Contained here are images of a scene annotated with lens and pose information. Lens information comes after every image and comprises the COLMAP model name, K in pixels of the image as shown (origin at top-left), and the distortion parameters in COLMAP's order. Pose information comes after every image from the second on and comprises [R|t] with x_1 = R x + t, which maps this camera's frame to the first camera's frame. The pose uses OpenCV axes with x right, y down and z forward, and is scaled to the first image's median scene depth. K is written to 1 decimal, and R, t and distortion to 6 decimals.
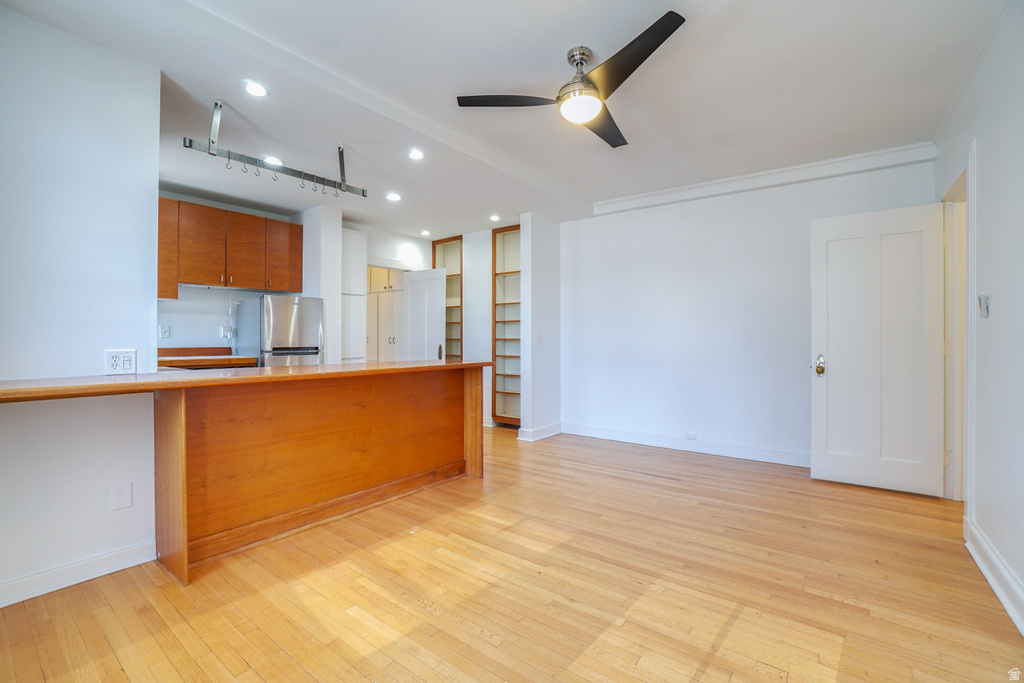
lens RADIAL K [[449.9, 0, 497.8], [0, 449.9, 337.6], [0, 0, 1]] dist [-0.057150, 0.017780]
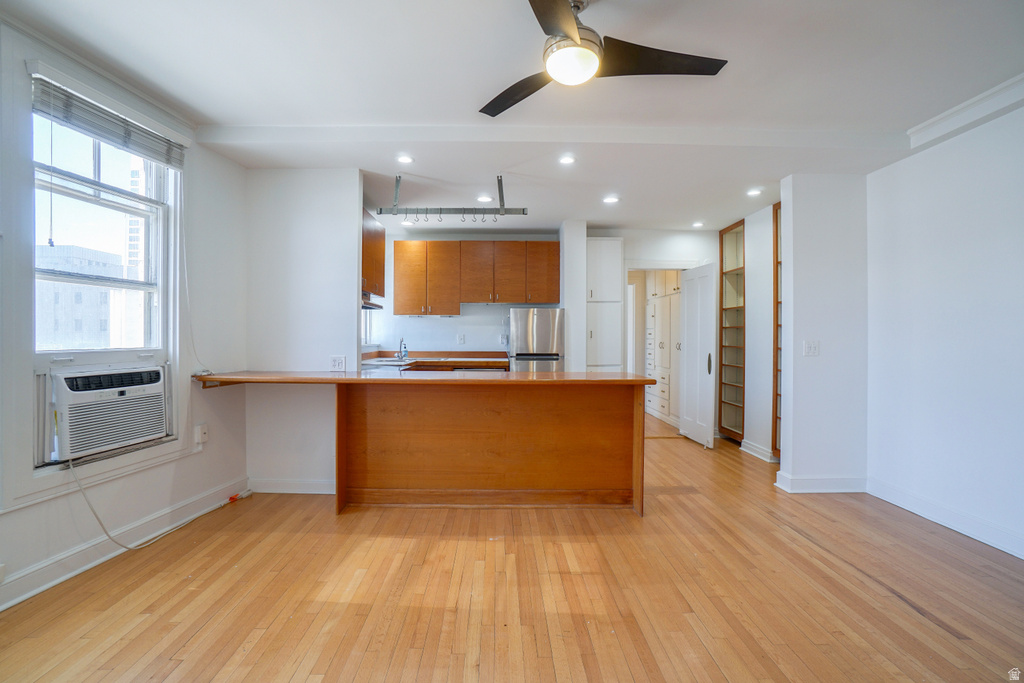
lens RADIAL K [[449.9, 0, 501.7], [0, 449.9, 339.1], [0, 0, 1]] dist [-0.057150, 0.017780]
pose [[0.623715, 0.005399, -0.781633, 0.504868], [-0.001318, 0.999982, 0.005856, -0.028223], [0.781650, -0.002622, 0.623711, 0.297272]]
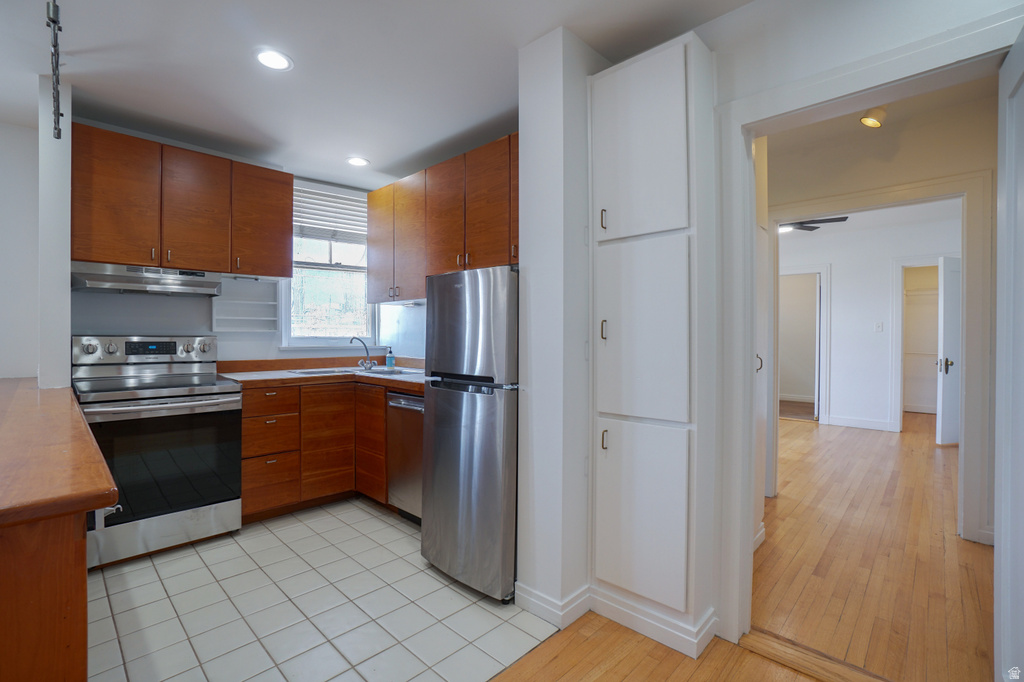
lens RADIAL K [[449.9, 0, 508.0], [0, 449.9, 336.9], [0, 0, 1]] dist [-0.057150, 0.017780]
pose [[-0.115736, 0.003329, -0.993274, 0.047085], [-0.002231, 0.999991, 0.003611, -0.028704], [0.993278, 0.002634, -0.115727, 1.482607]]
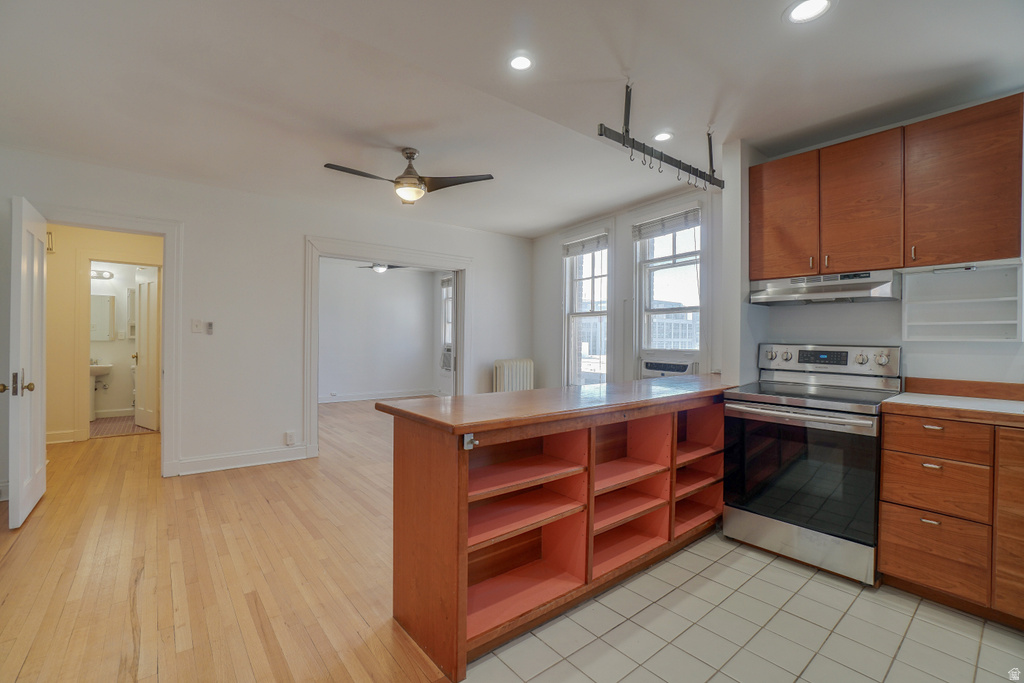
lens RADIAL K [[449.9, 0, 501.0], [0, 449.9, 340.8], [0, 0, 1]] dist [-0.057150, 0.017780]
pose [[-0.973173, -0.016216, 0.229503, -0.307964], [-0.015827, 0.999868, 0.003538, -0.027526], [-0.229531, -0.000189, -0.973301, 1.654820]]
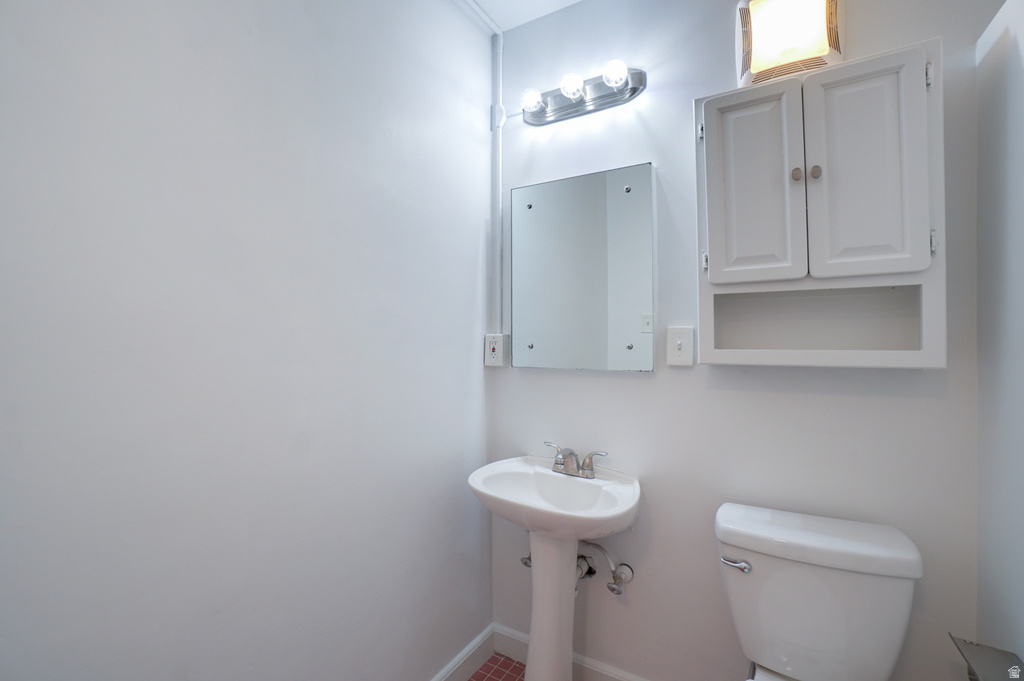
lens RADIAL K [[449.9, 0, 507.9], [0, 449.9, 342.9], [0, 0, 1]] dist [-0.057150, 0.017780]
pose [[-0.116134, 0.004275, 0.993224, 1.422754], [-0.007537, 0.999958, -0.005185, -0.019944], [-0.993205, -0.008088, -0.116097, 0.339897]]
